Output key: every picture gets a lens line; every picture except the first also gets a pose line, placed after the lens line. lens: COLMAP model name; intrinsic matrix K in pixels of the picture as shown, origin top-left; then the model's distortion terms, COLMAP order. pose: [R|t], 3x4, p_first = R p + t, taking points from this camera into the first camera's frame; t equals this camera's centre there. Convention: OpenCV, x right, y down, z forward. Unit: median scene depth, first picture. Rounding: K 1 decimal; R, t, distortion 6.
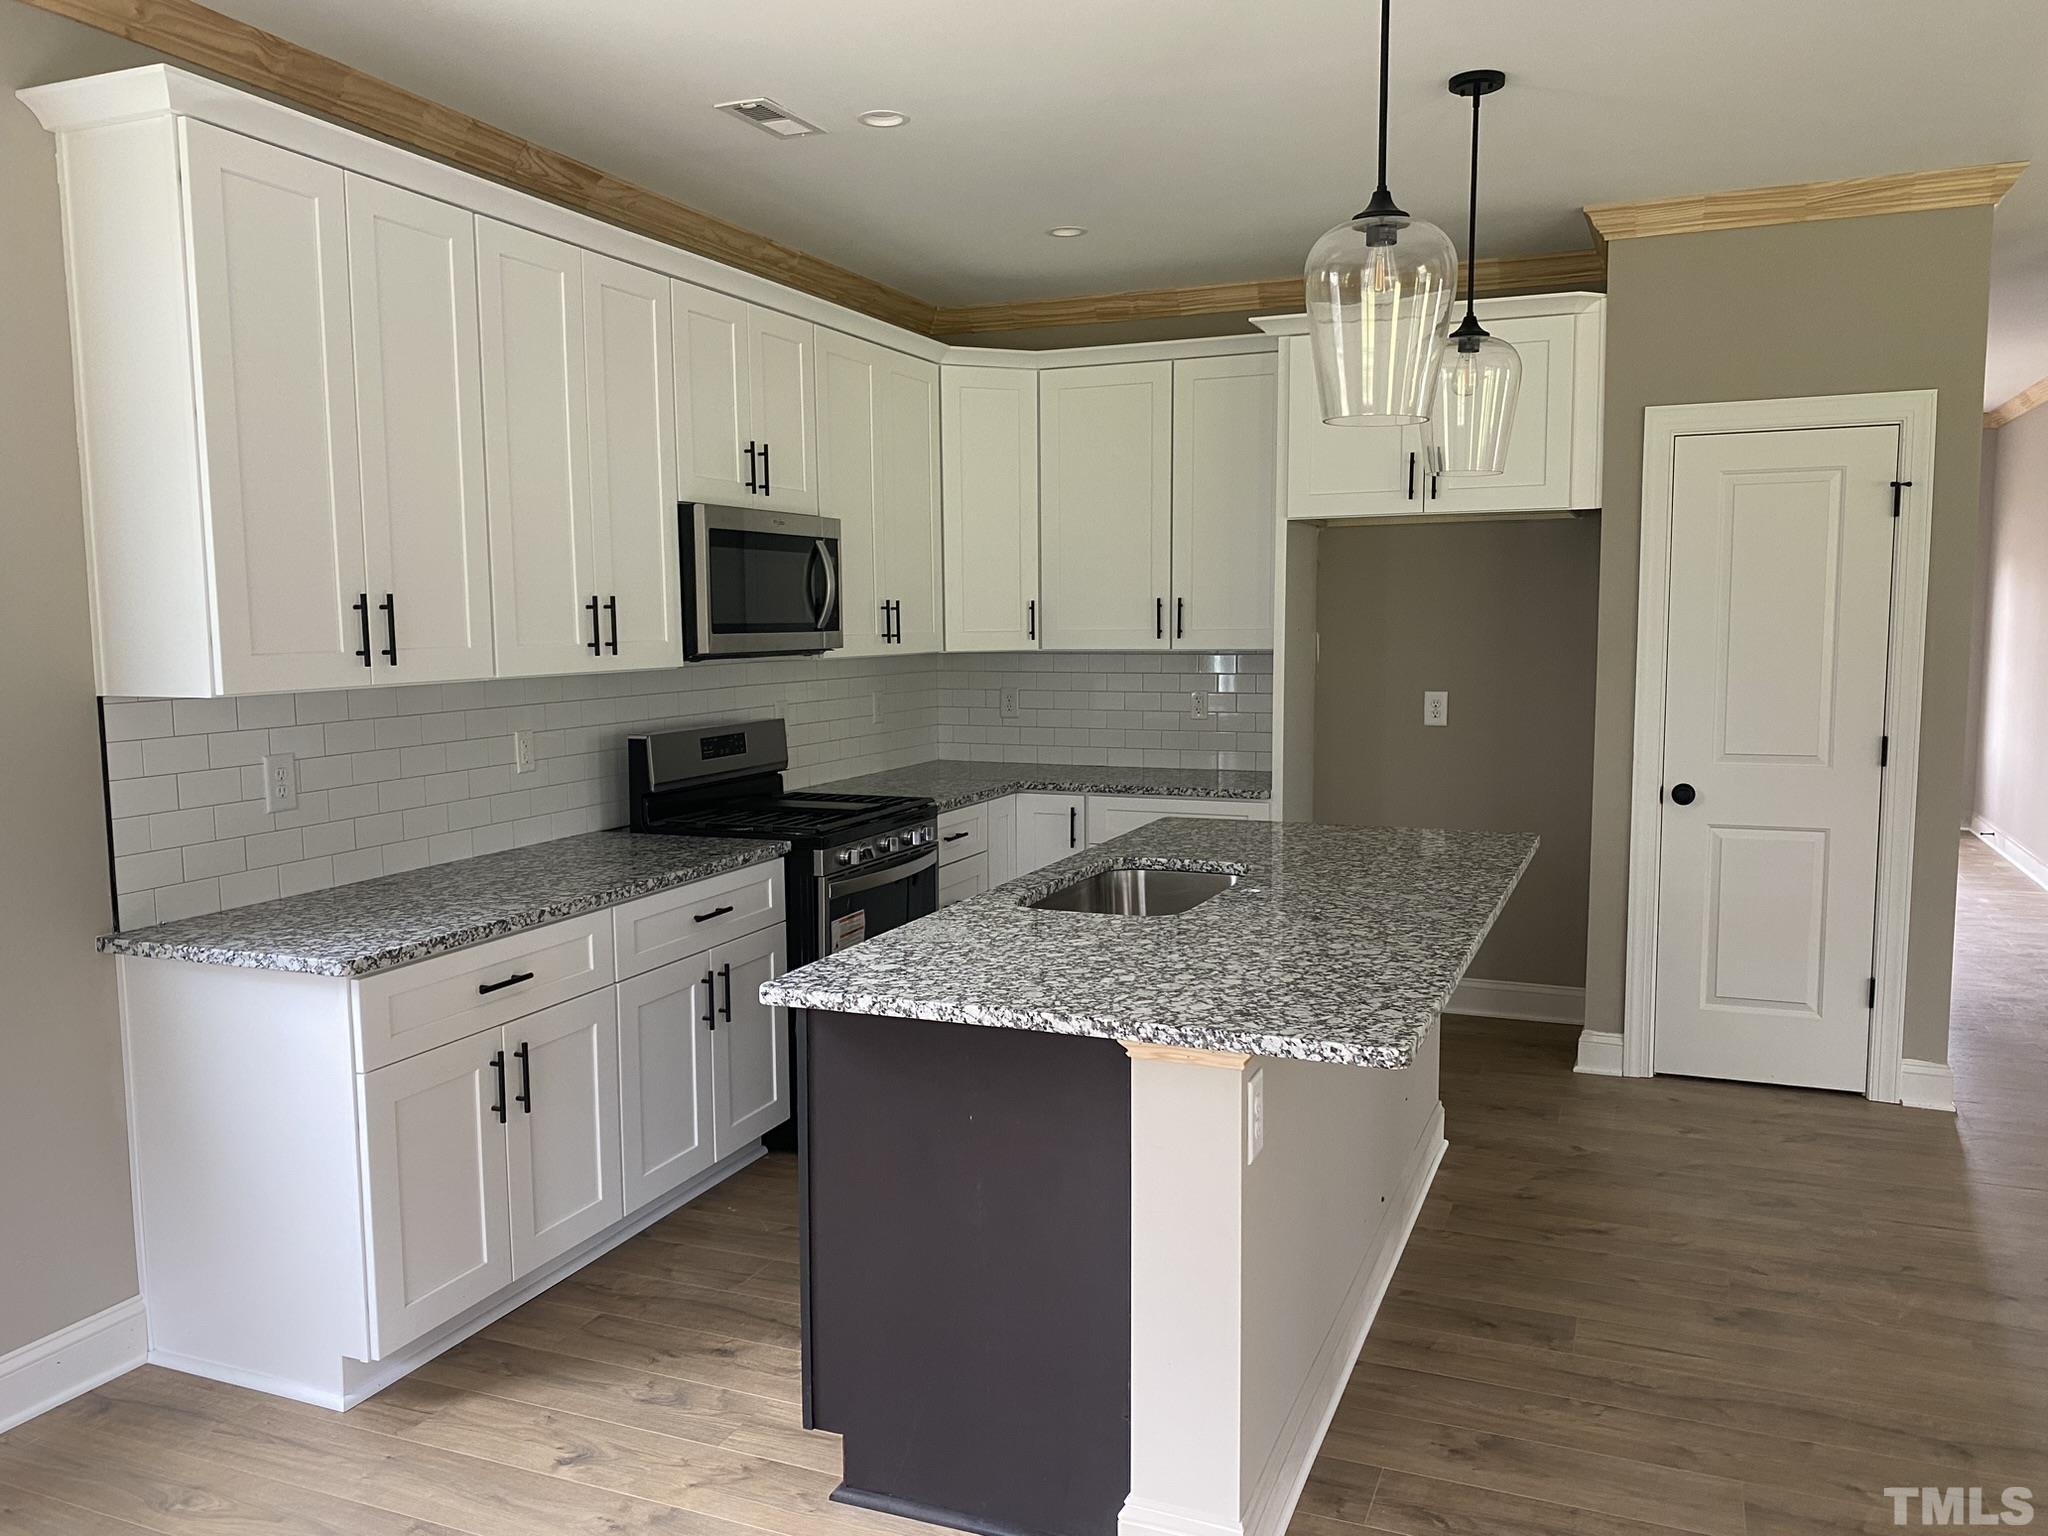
lens RADIAL K [[1567.6, 0, 1025.1], [0, 1567.6, 750.4], [0, 0, 1]] dist [0.035951, -0.039214]
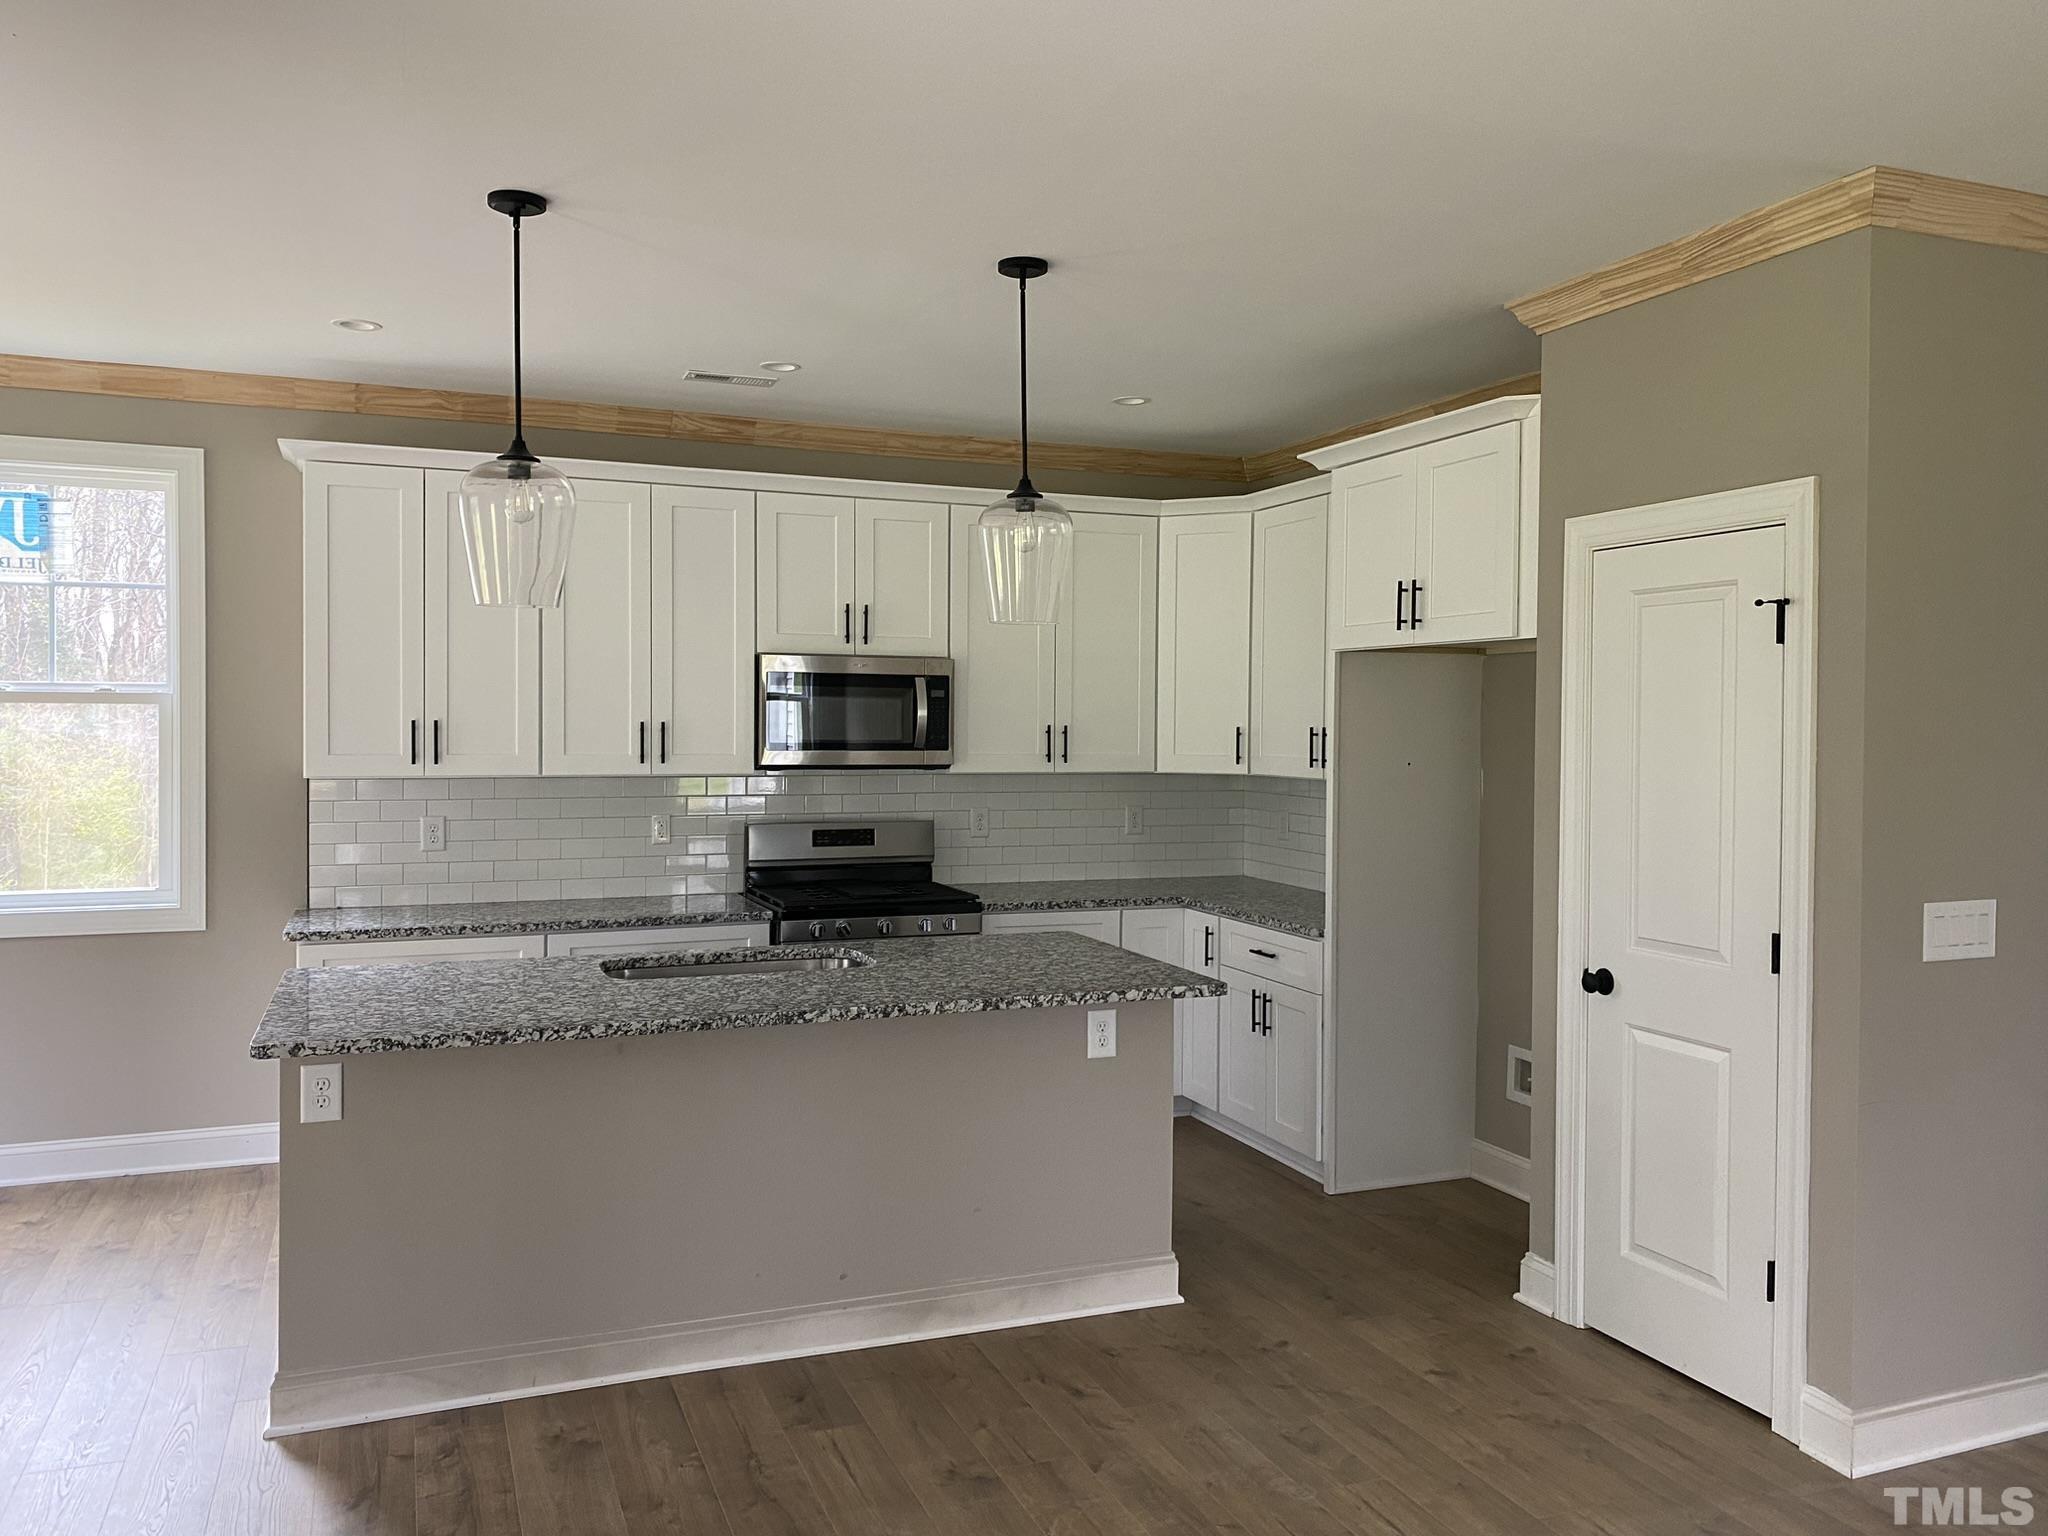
lens RADIAL K [[1526.9, 0, 985.8], [0, 1526.9, 726.0], [0, 0, 1]] dist [0.165692, -0.312731]
pose [[0.698684, 0.018264, -0.715197, 0.789705], [-0.078367, 0.995612, -0.051133, -0.038897], [0.711125, 0.091774, 0.697050, 0.201541]]
